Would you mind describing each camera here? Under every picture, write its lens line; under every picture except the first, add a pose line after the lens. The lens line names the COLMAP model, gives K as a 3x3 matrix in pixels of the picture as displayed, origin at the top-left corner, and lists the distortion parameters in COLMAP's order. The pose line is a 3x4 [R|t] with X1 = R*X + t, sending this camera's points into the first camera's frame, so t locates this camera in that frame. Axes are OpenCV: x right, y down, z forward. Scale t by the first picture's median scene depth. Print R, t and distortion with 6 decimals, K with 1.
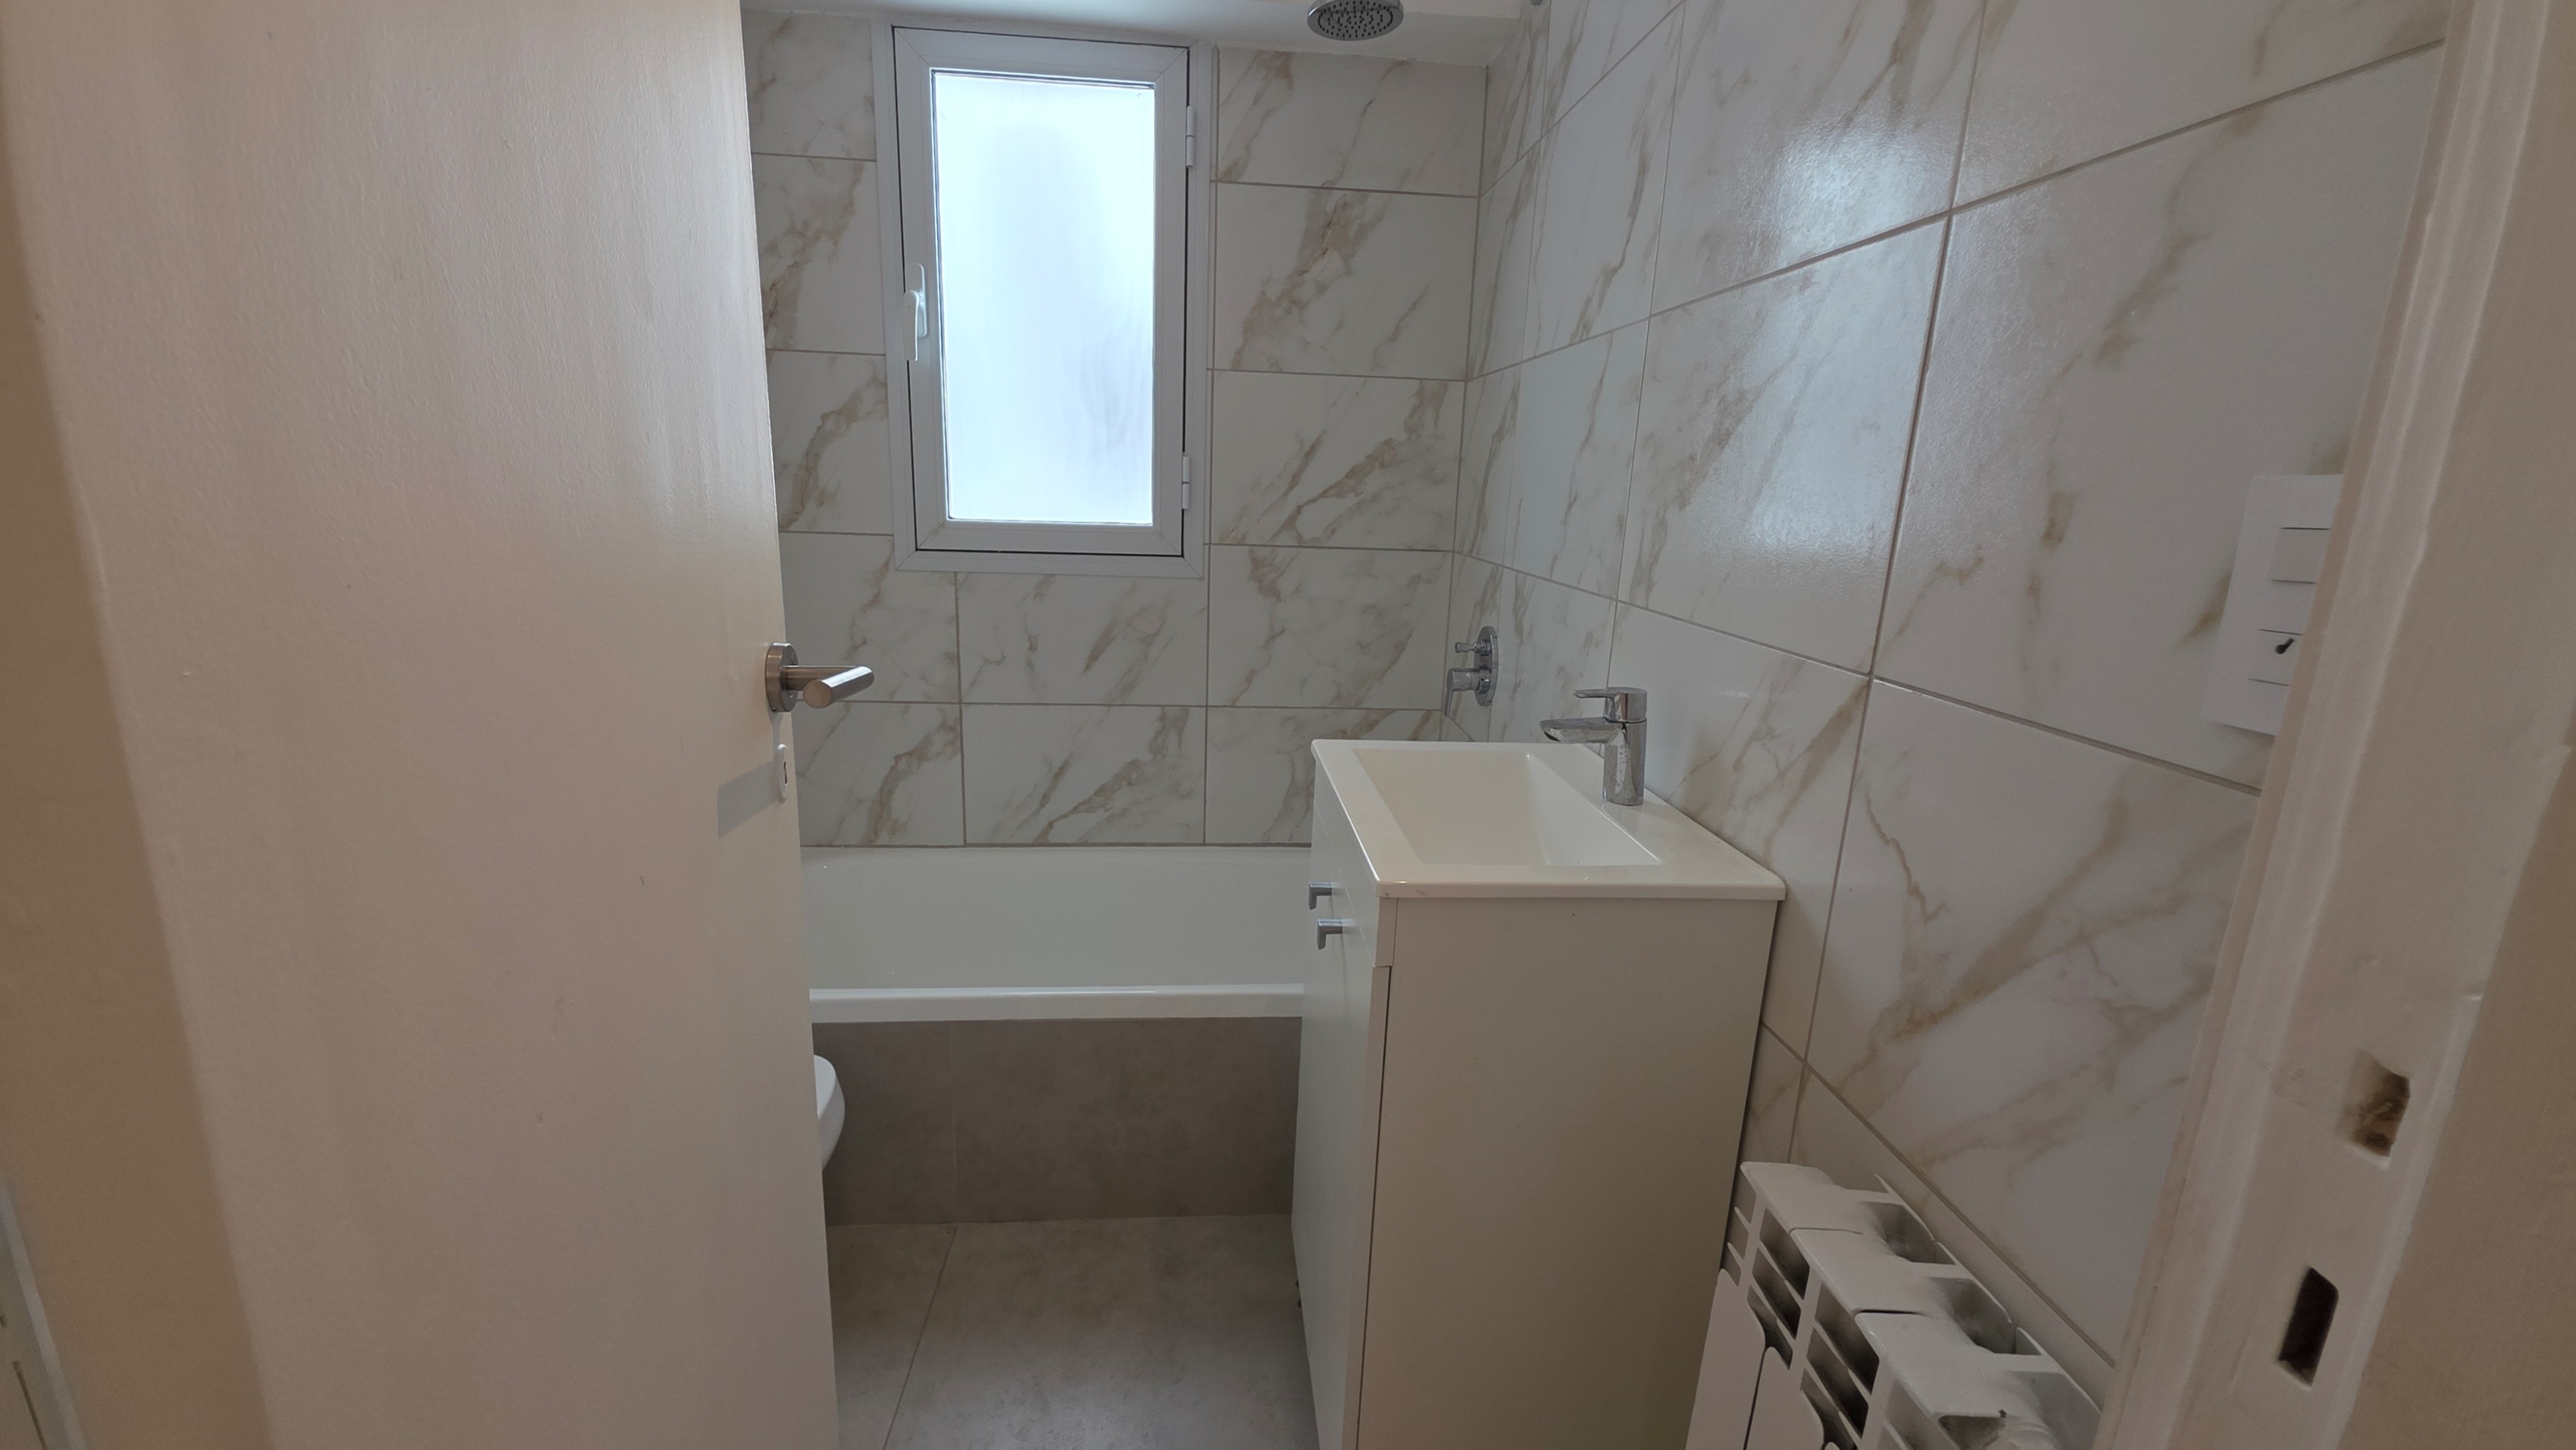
lens RADIAL K [[1028.0, 0, 1284.1], [0, 1028.0, 721.3], [0, 0, 1]] dist [0.008622, -0.005094]
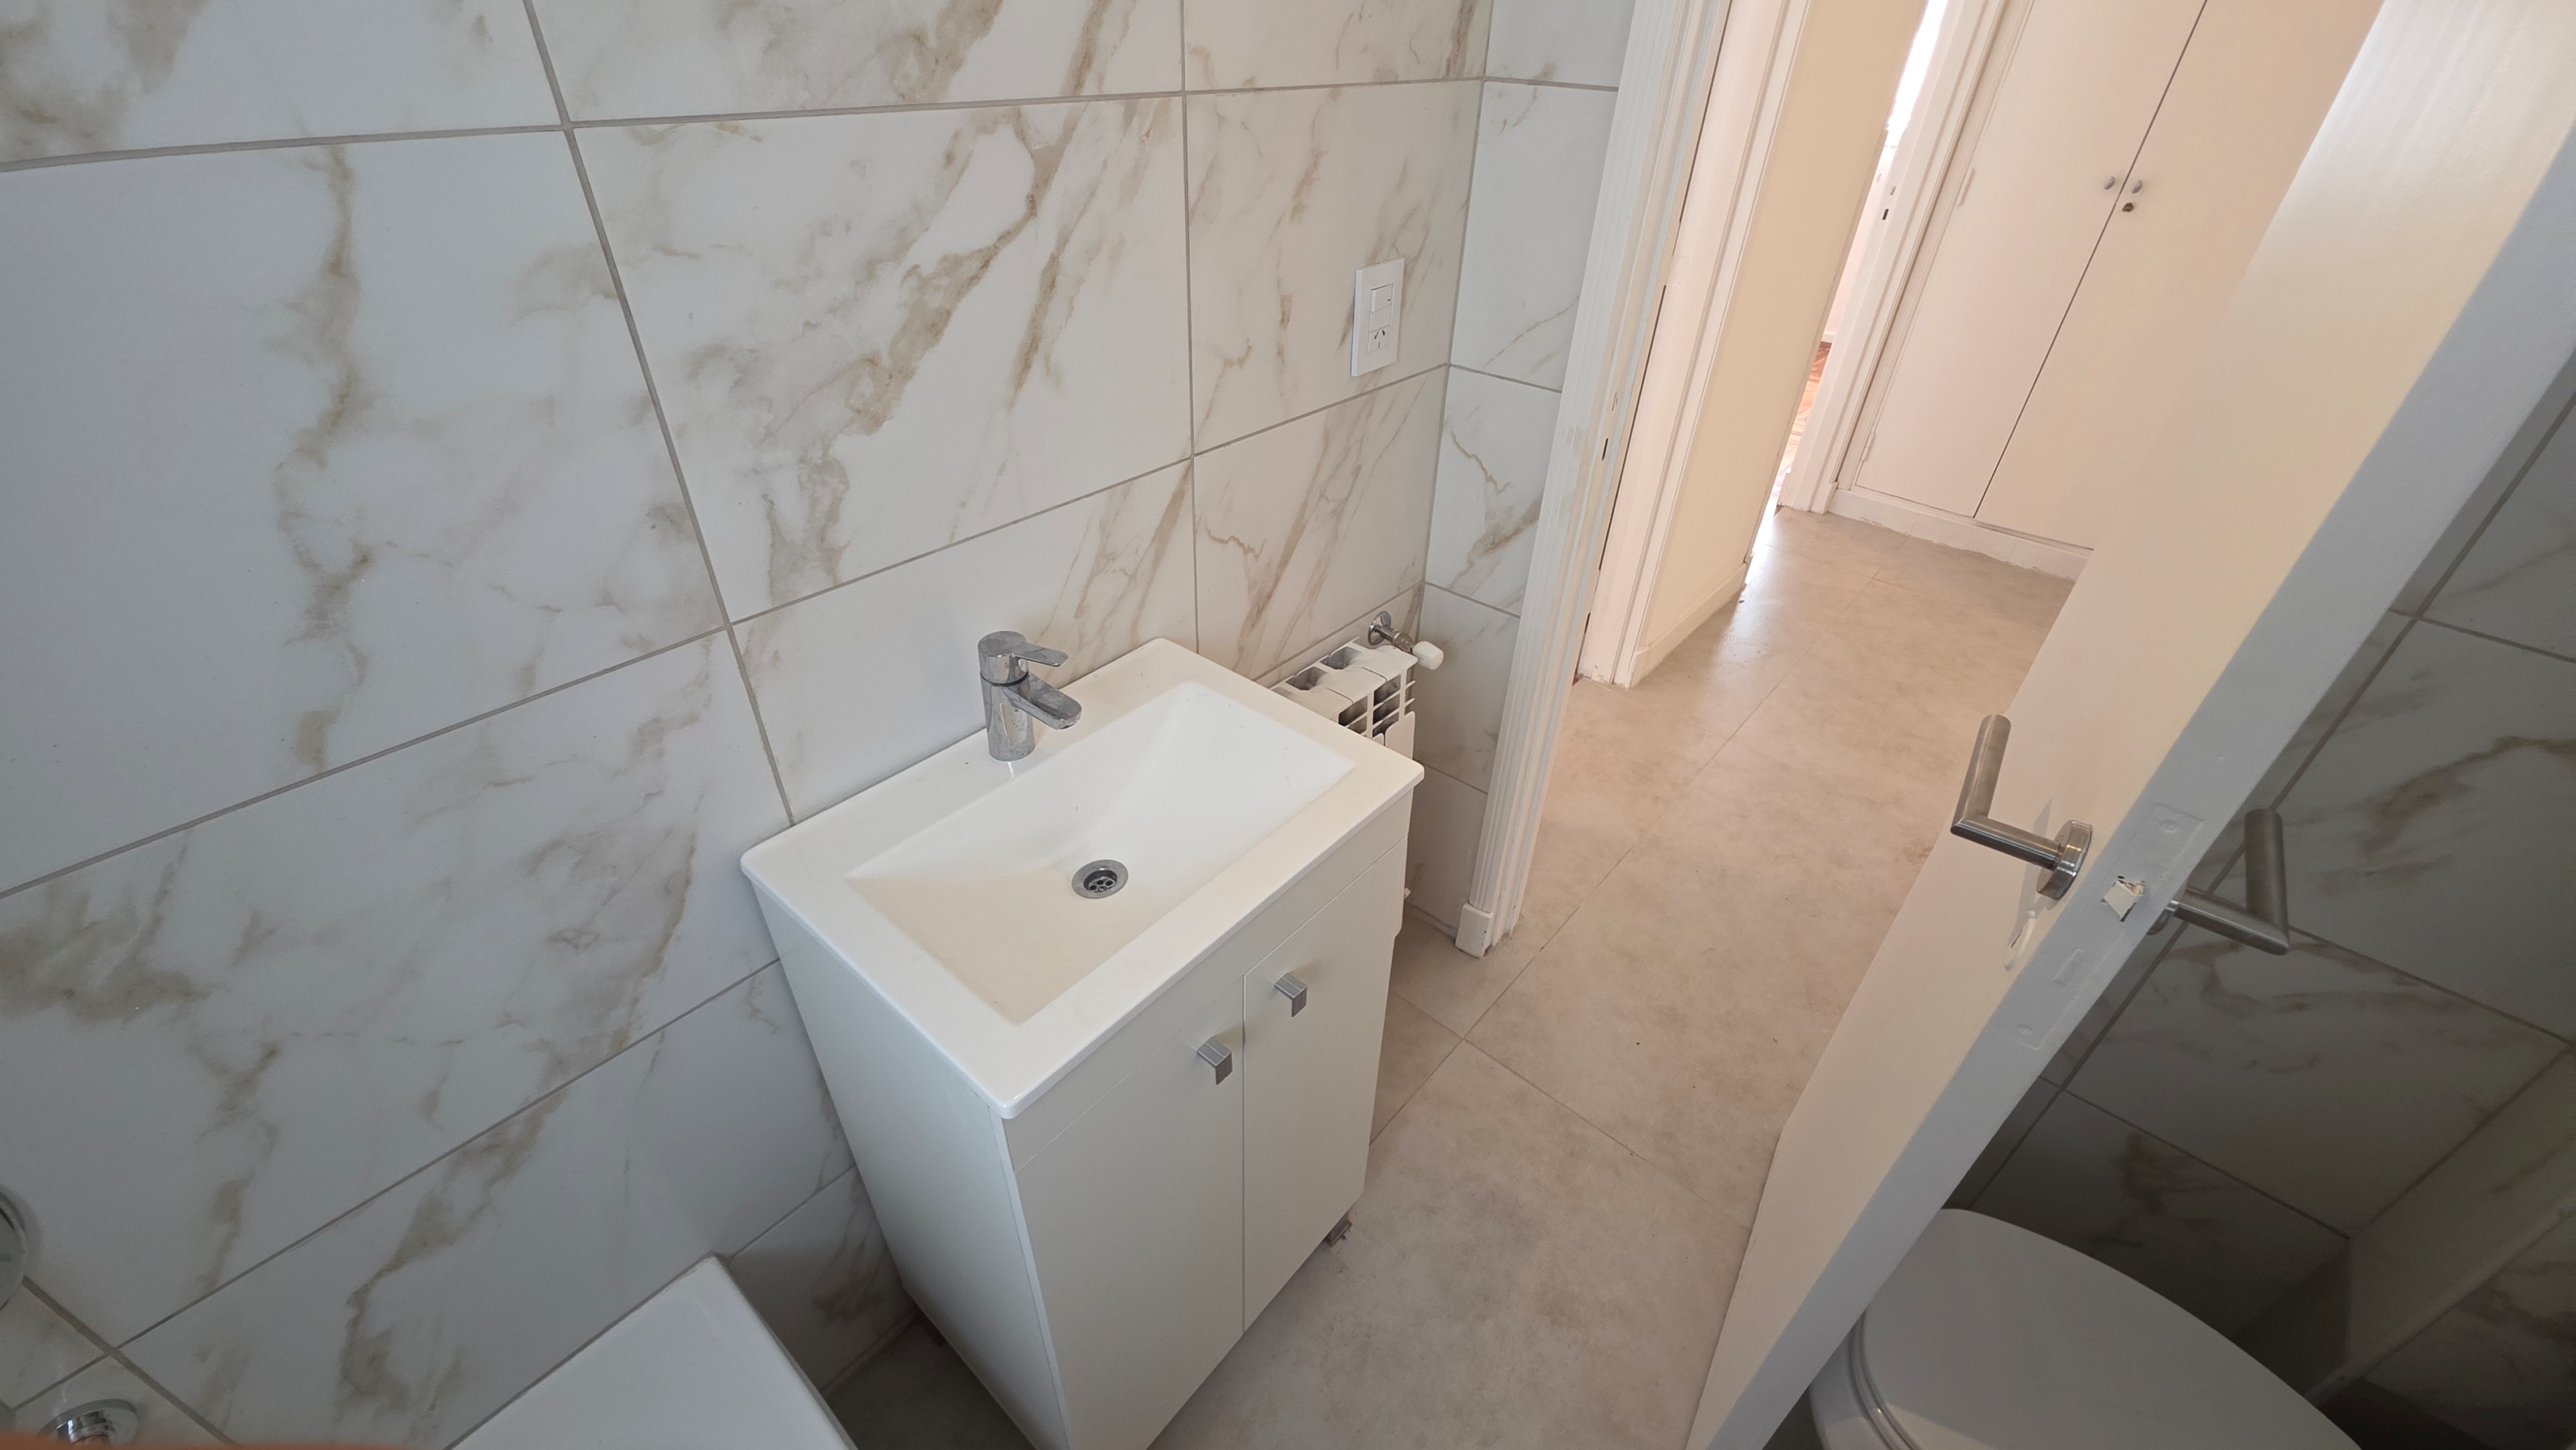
lens RADIAL K [[1028.0, 0, 1279.0], [0, 1028.0, 726.8], [0, 0, 1]] dist [0.008622, -0.005094]
pose [[-0.698424, -0.463042, 0.545706, -0.463200], [0.109097, 0.684702, 0.720611, -0.832441], [-0.707320, 0.562828, -0.427696, 1.833668]]
